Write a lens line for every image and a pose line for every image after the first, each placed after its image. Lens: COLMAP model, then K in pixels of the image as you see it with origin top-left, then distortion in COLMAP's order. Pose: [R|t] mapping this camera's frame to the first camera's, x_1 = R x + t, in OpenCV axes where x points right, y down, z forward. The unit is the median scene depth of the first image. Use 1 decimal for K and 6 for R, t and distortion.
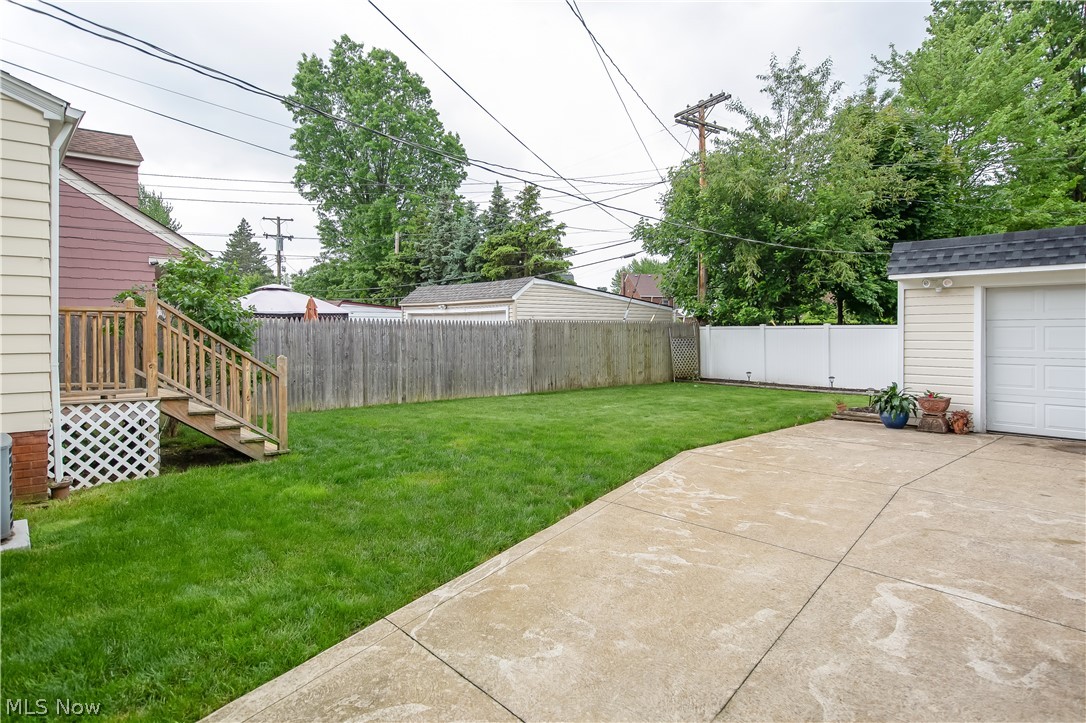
lens RADIAL K [[626.1, 0, 550.7], [0, 626.1, 331.2], [0, 0, 1]] dist [0.010662, -0.005176]
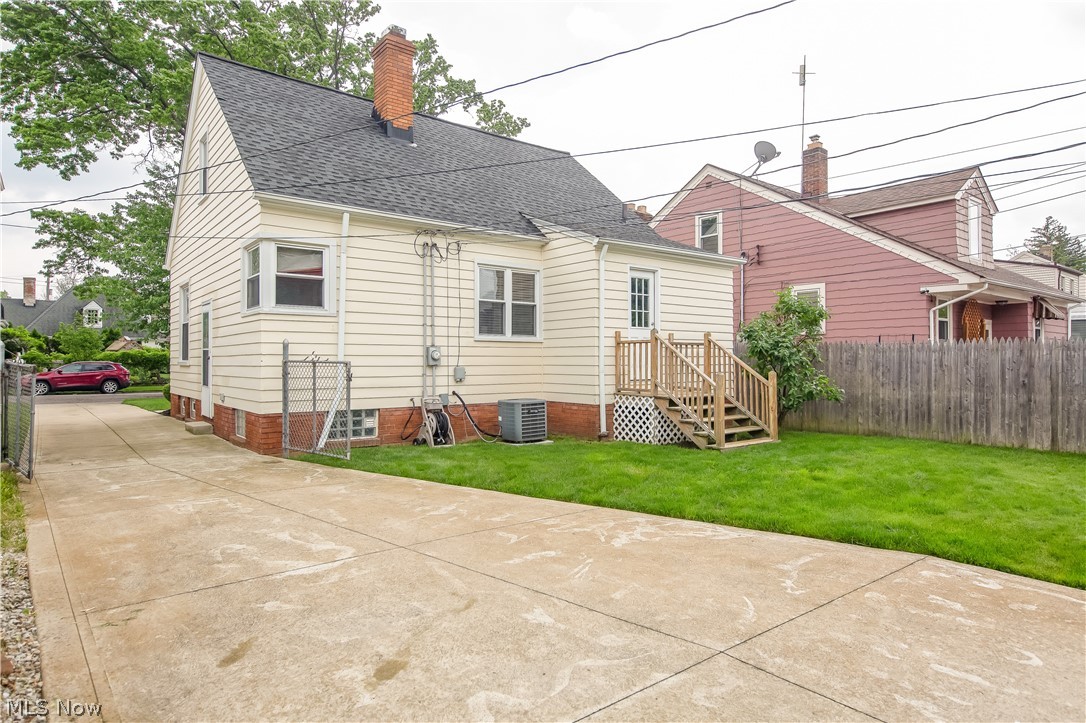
lens RADIAL K [[626.1, 0, 542.7], [0, 626.1, 357.6], [0, 0, 1]] dist [0.010662, -0.005176]
pose [[-0.057357, 0.002037, -0.998352, 1.632290], [0.001302, 0.999997, 0.001965, 0.008154], [0.998353, -0.001187, -0.057359, 1.337116]]
